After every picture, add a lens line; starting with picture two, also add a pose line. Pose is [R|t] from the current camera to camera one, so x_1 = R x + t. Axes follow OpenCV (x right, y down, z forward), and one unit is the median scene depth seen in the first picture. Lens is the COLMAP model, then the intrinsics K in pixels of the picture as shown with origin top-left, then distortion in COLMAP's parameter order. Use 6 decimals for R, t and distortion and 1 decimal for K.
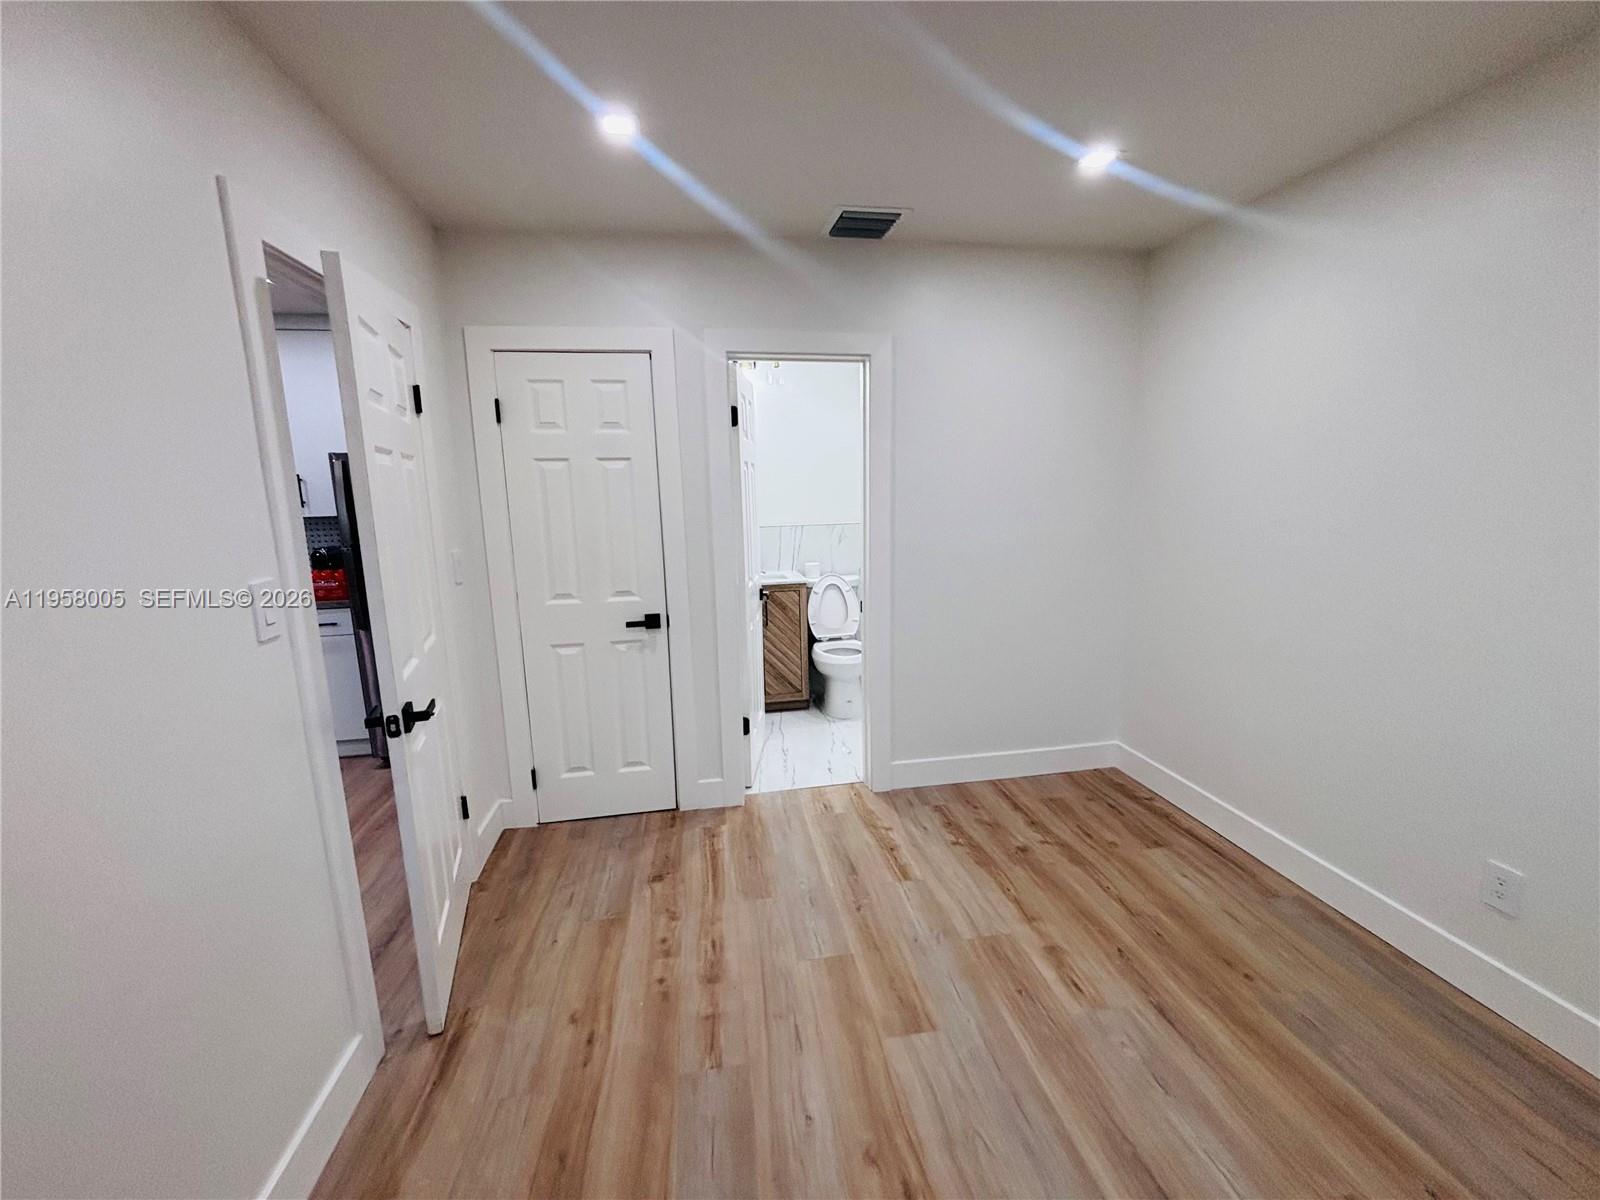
lens RADIAL K [[644.2, 0, 800.8], [0, 644.2, 593.6], [0, 0, 1]] dist [-0.002038, 0.000621]
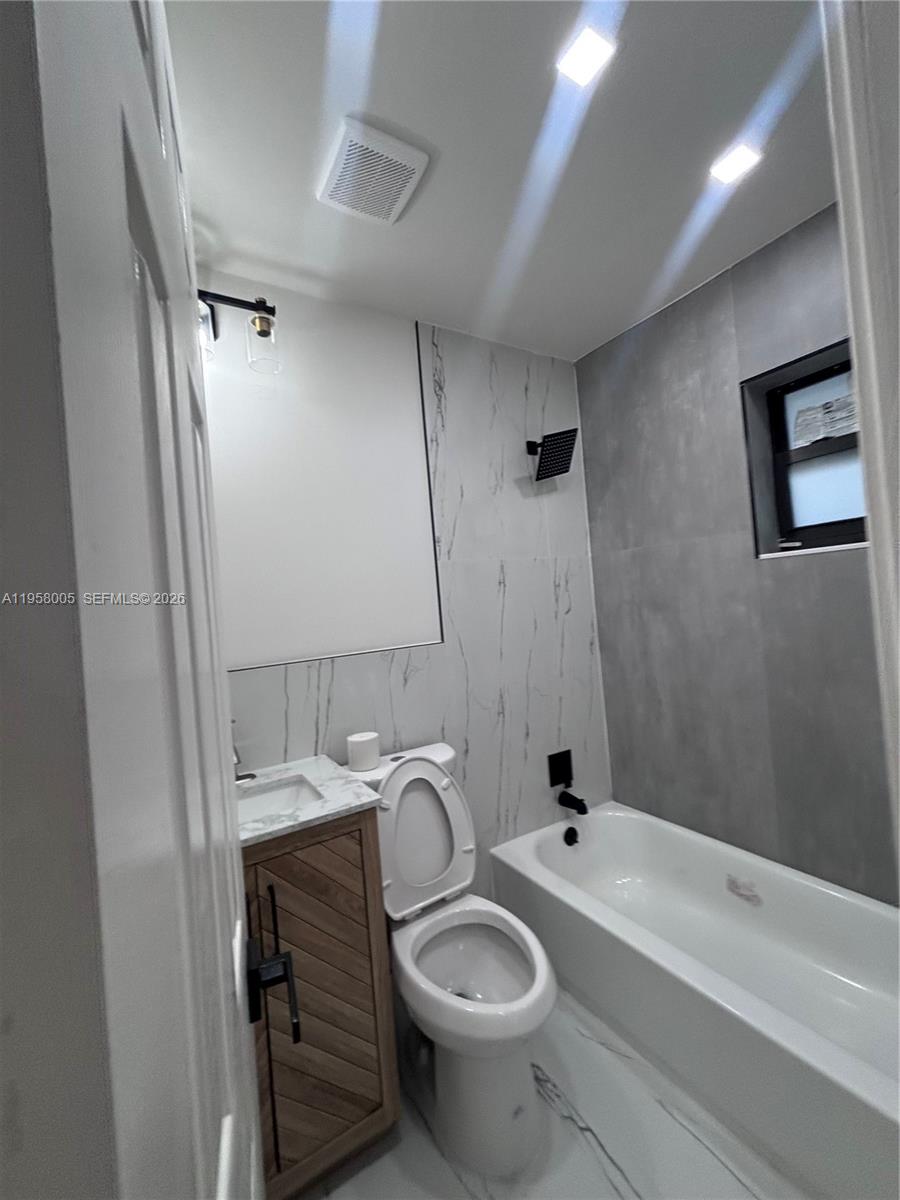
lens RADIAL K [[483.2, 0, 450.5], [0, 483.2, 593.9], [0, 0, 1]] dist [-0.002038, 0.000621]
pose [[0.929532, -0.045751, 0.365893, -0.063447], [0.118612, 0.976635, -0.179210, -0.104024], [-0.349145, 0.209980, 0.913239, 0.844660]]
